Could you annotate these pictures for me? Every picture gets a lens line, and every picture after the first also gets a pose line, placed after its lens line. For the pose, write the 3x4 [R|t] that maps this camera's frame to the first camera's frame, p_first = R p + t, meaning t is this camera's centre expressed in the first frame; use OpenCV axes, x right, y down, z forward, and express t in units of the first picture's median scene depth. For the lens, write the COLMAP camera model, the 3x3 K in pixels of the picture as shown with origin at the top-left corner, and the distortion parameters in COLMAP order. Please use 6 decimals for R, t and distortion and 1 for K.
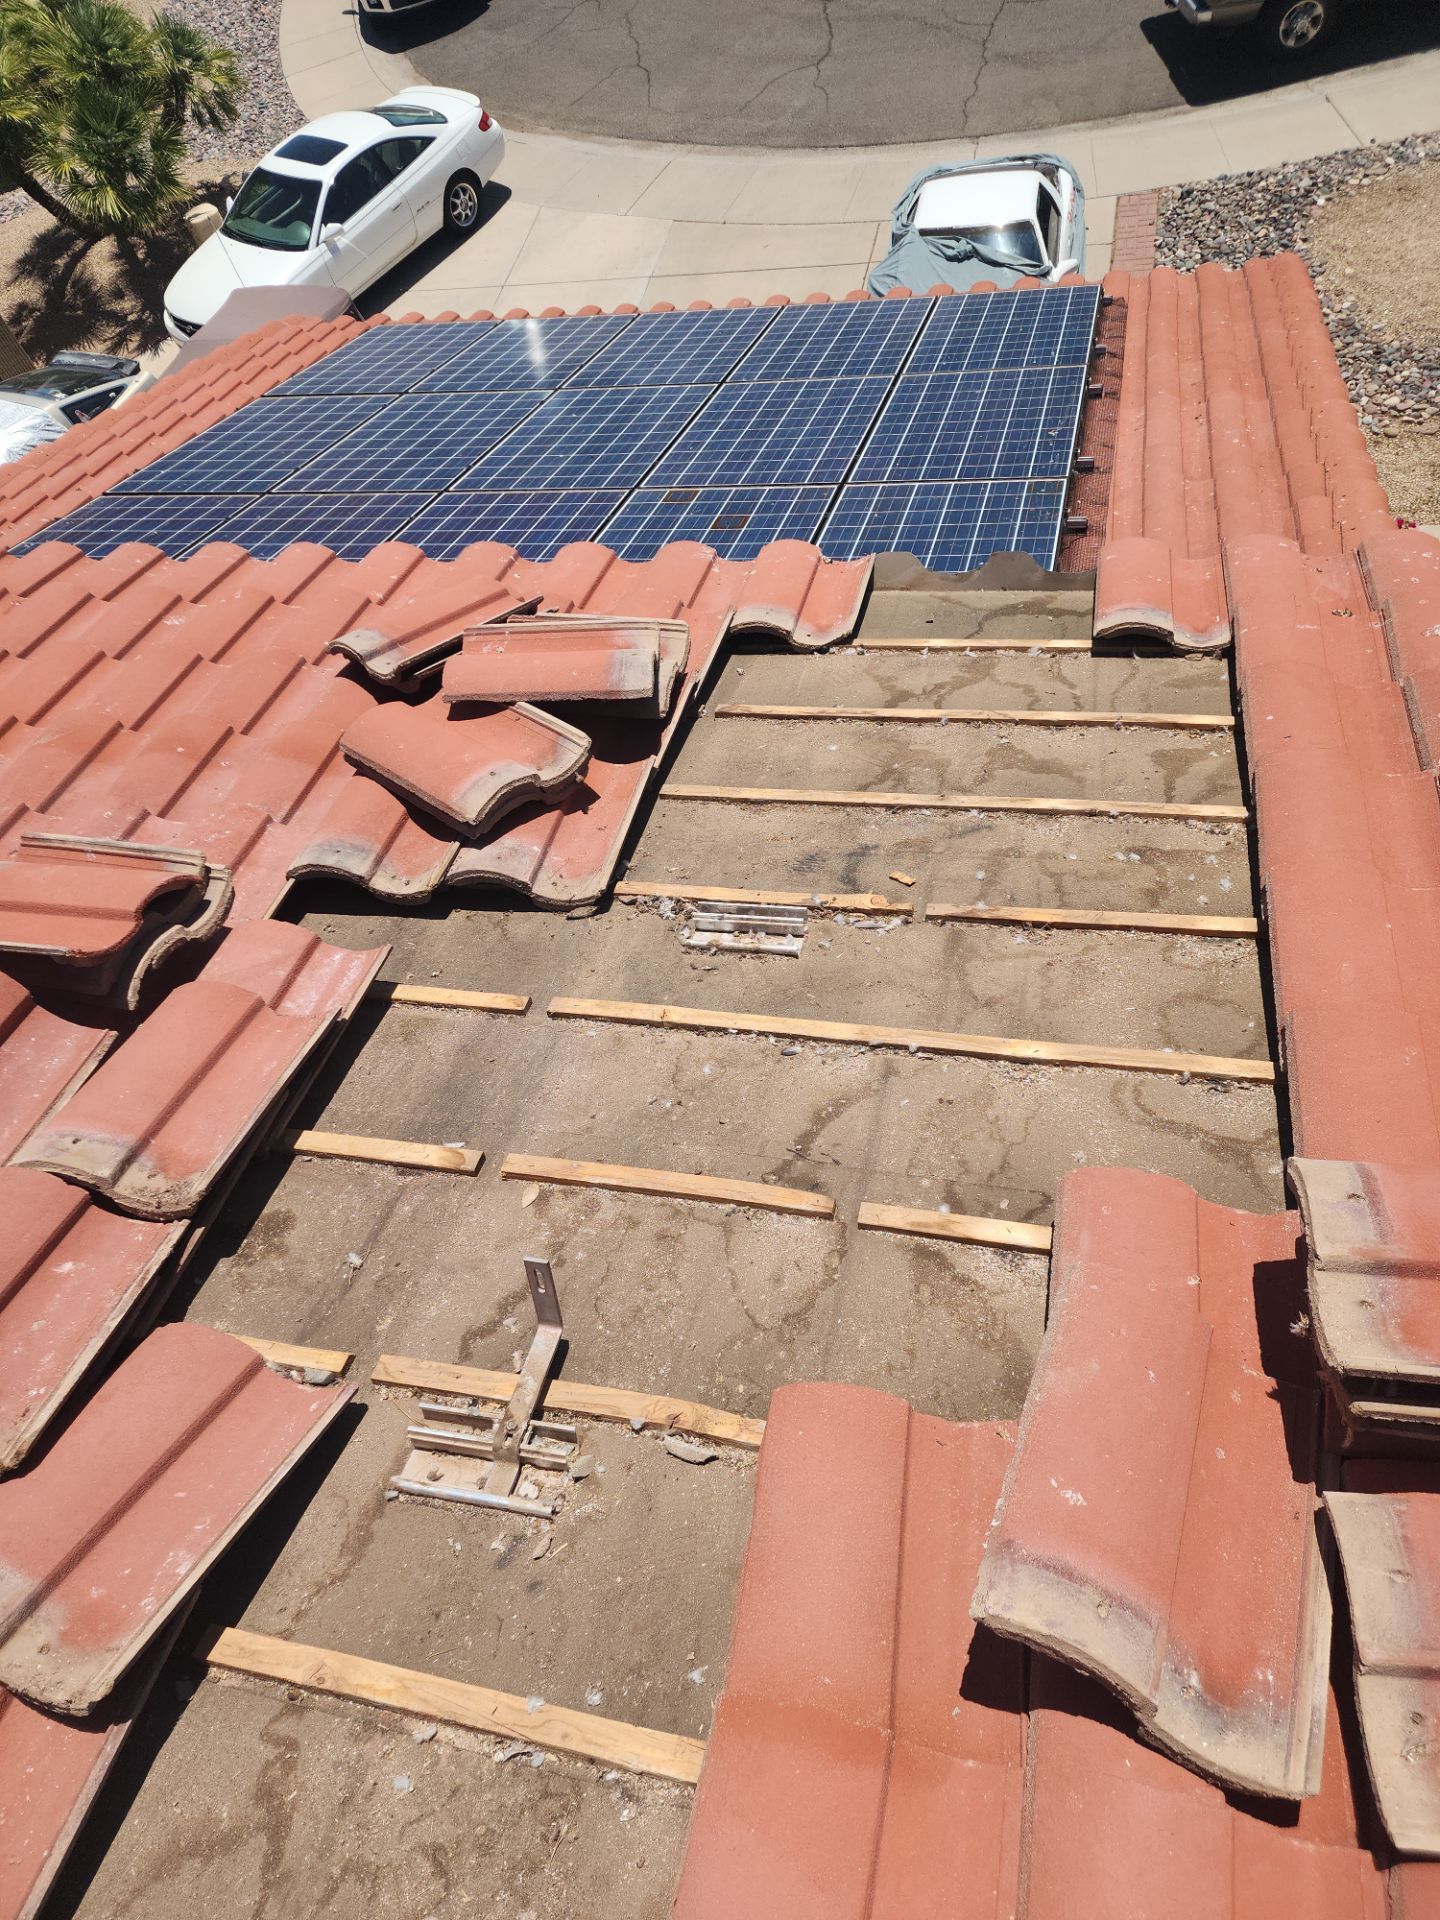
lens RADIAL K [[1356.4, 0, 720.0], [0, 1356.4, 960.0], [0, 0, 1]] dist [0.095570, -0.097075]
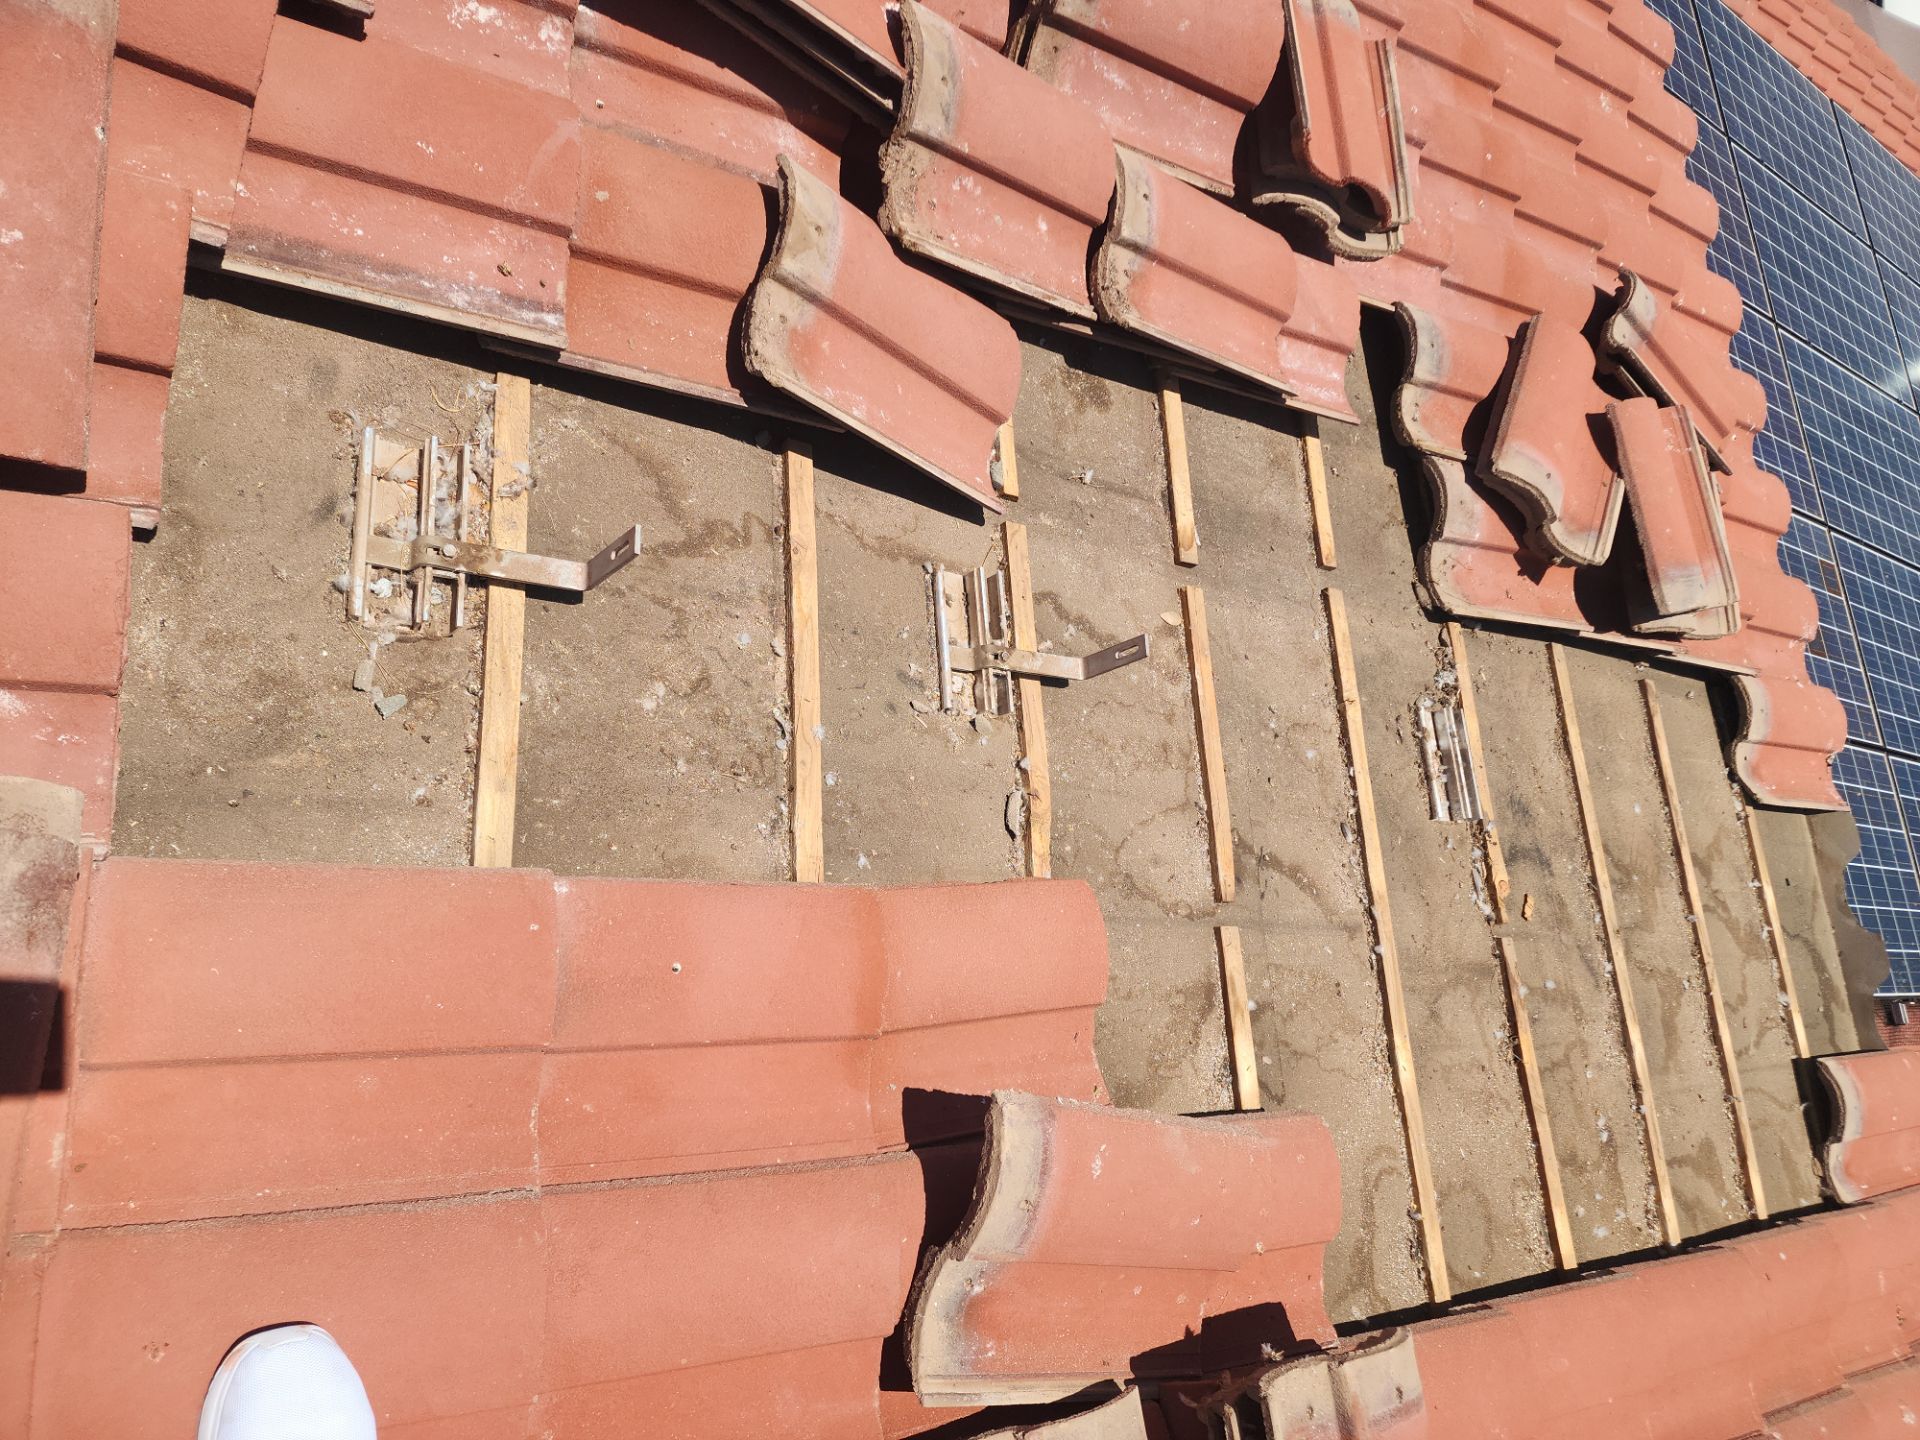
lens RADIAL K [[1356.4, 0, 960.0], [0, 1356.4, 720.0], [0, 0, 1]] dist [0.095570, -0.097075]
pose [[0.194788, 0.980245, -0.034303, -0.048350], [-0.956823, 0.197594, 0.213184, 0.102272], [0.215750, -0.008704, 0.976410, -0.068973]]
